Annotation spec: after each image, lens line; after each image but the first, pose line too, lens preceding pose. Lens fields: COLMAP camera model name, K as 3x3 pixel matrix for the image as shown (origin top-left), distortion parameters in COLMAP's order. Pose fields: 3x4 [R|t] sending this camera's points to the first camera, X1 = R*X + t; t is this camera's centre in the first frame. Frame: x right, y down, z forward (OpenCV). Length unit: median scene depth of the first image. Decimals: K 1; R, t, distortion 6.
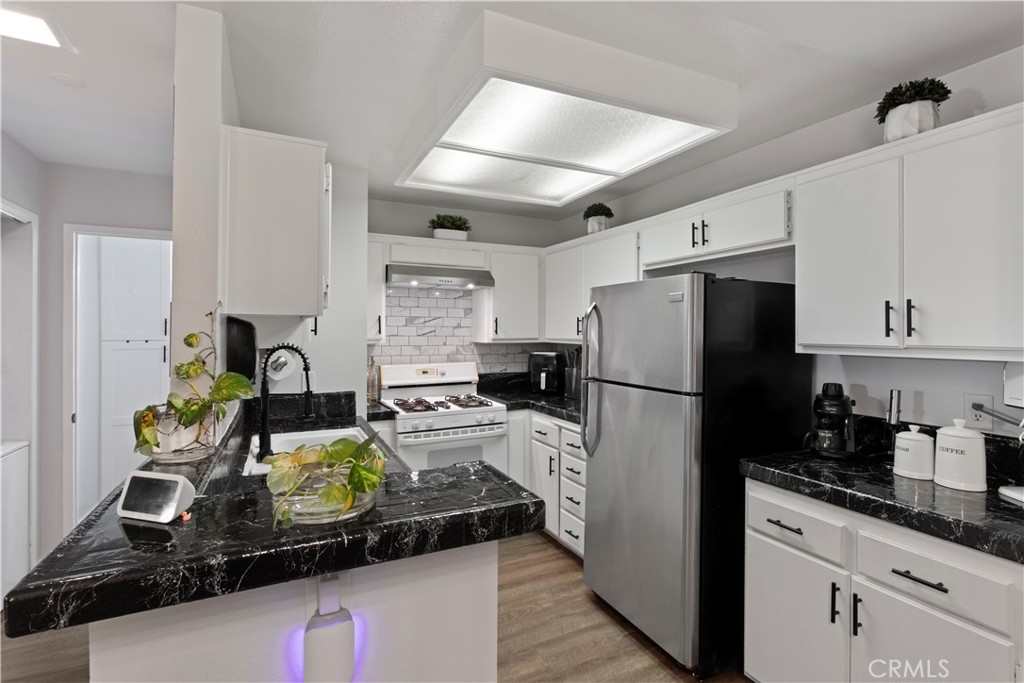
lens RADIAL K [[482.8, 0, 510.9], [0, 482.8, 337.0], [0, 0, 1]] dist [-0.009061, 0.001821]
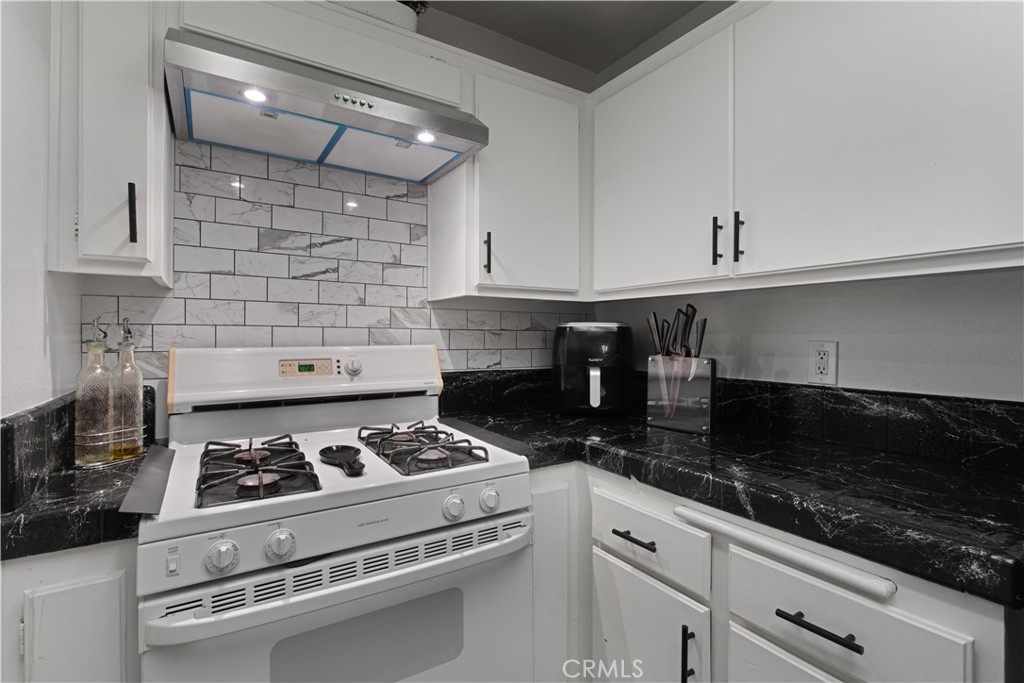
lens RADIAL K [[482.8, 0, 511.2], [0, 482.8, 335.7], [0, 0, 1]] dist [-0.009061, 0.001821]
pose [[0.994369, 0.001738, 0.105961, -0.058679], [-0.000120, 0.999883, -0.015277, 0.057424], [-0.105975, 0.015179, 0.994253, 0.643800]]
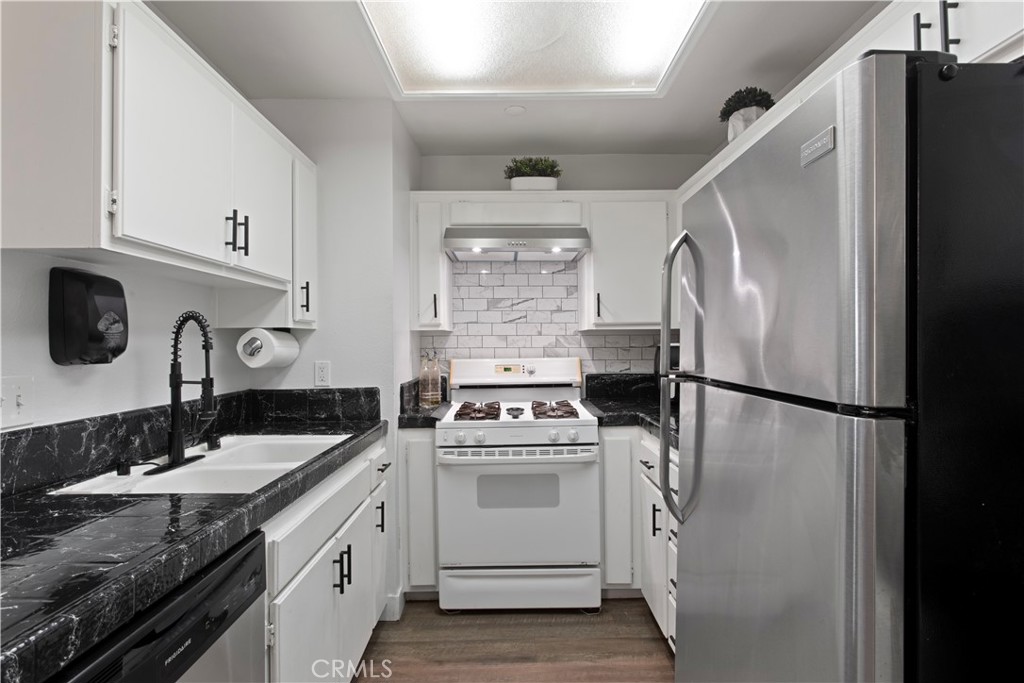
lens RADIAL K [[482.8, 0, 506.7], [0, 482.8, 341.2], [0, 0, 1]] dist [-0.009061, 0.001821]
pose [[0.899864, -0.009536, -0.436067, 0.168655], [0.004317, 0.999907, -0.012958, 0.041478], [0.436150, 0.009778, 0.899821, 0.333185]]
